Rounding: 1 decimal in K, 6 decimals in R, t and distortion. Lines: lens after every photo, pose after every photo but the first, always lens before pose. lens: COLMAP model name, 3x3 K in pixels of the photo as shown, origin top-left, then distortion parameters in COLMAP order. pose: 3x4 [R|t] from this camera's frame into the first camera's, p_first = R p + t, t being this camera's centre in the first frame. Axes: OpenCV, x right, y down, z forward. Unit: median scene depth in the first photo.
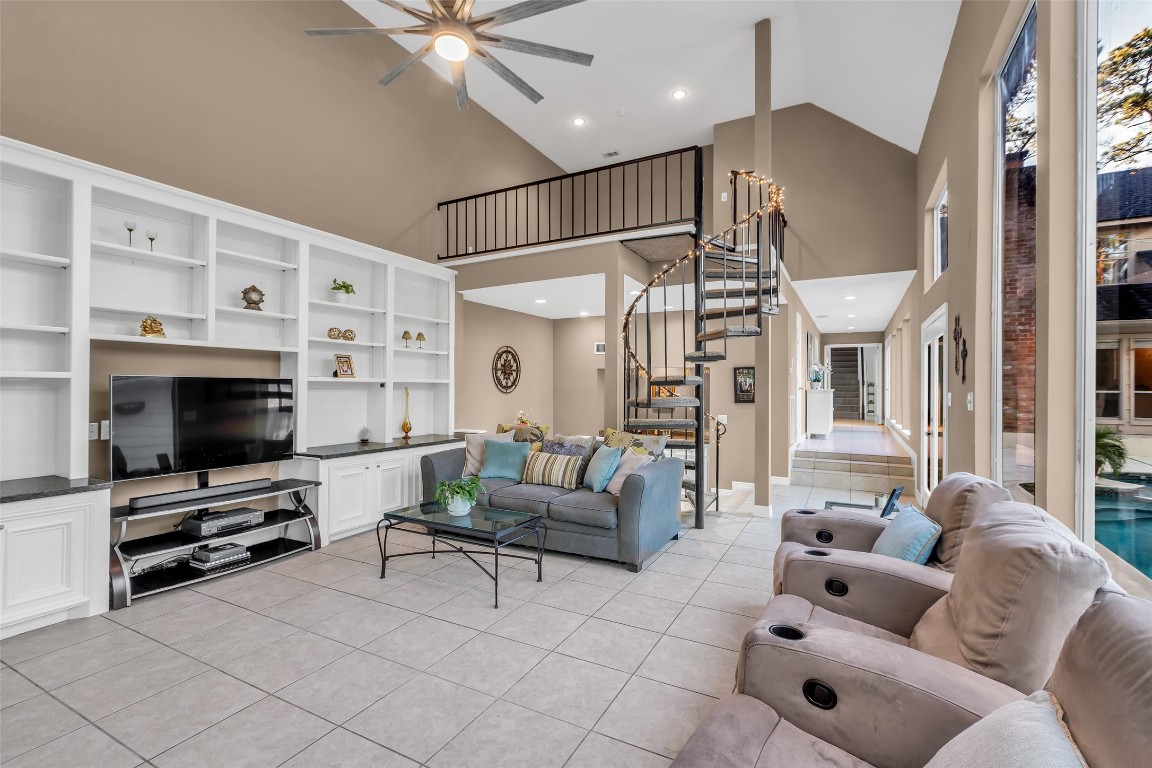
lens RADIAL K [[518.4, 0, 579.7], [0, 518.4, 381.9], [0, 0, 1]] dist [0.004940, 0.000447]
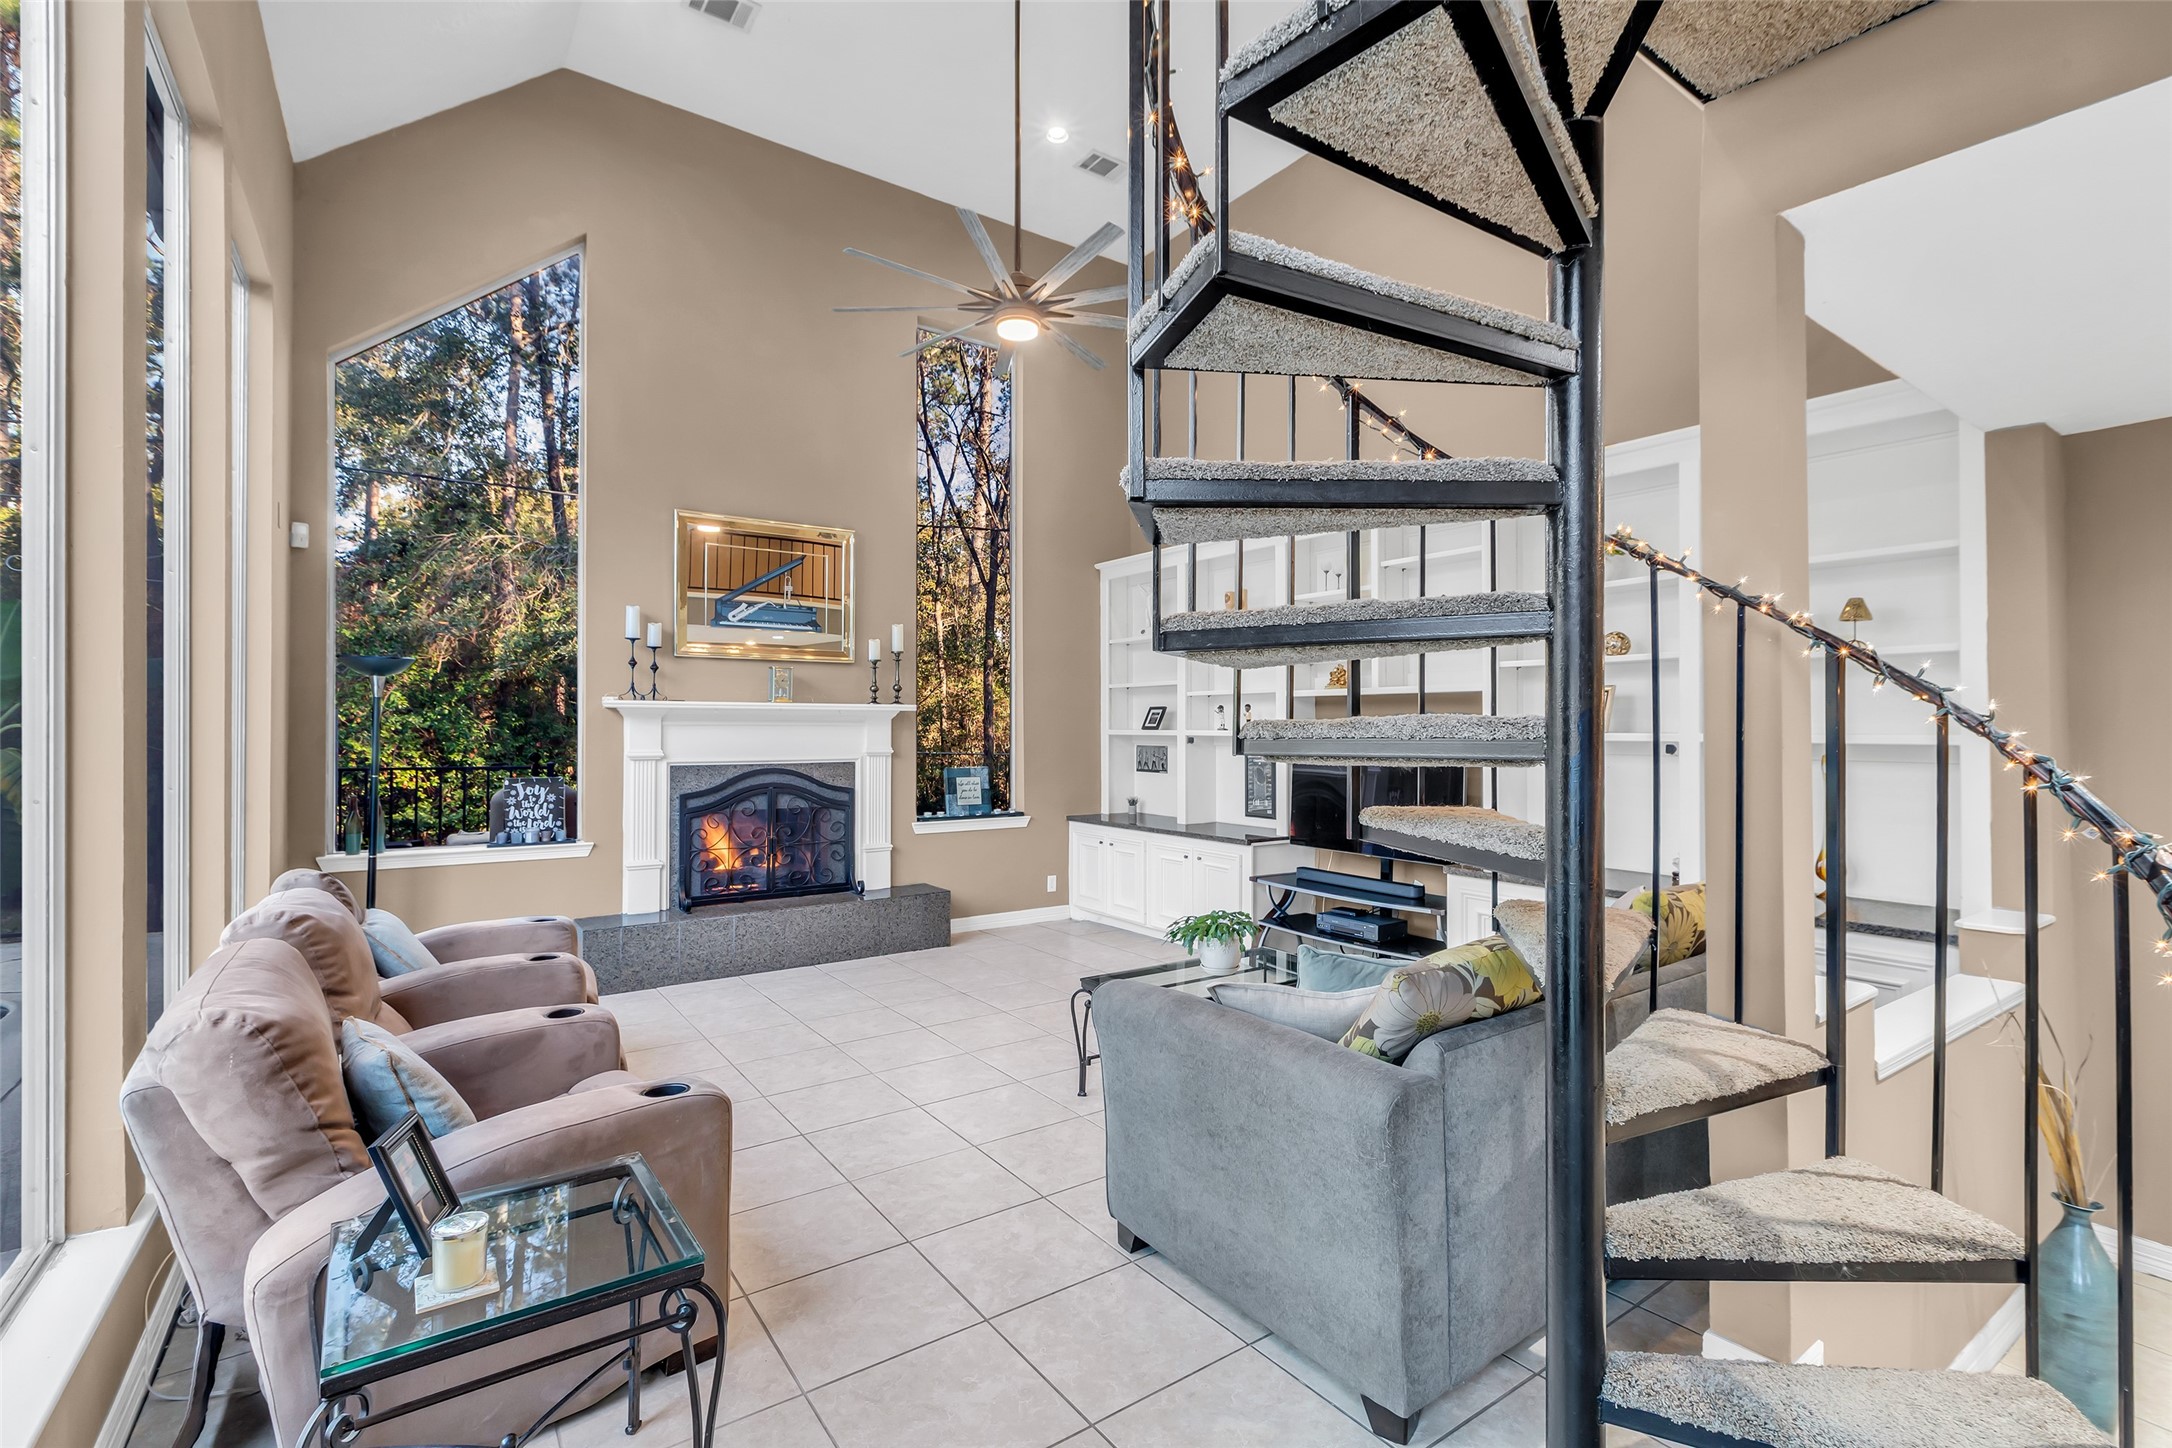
lens RADIAL K [[977.3, 0, 1090.0], [0, 977.3, 727.9], [0, 0, 1]] dist [0.004940, 0.000447]
pose [[-0.448648, -0.010268, -0.893650, 0.918122], [-0.005535, 0.999947, -0.008711, -0.002626], [0.893691, 0.001038, -0.448681, 1.565463]]
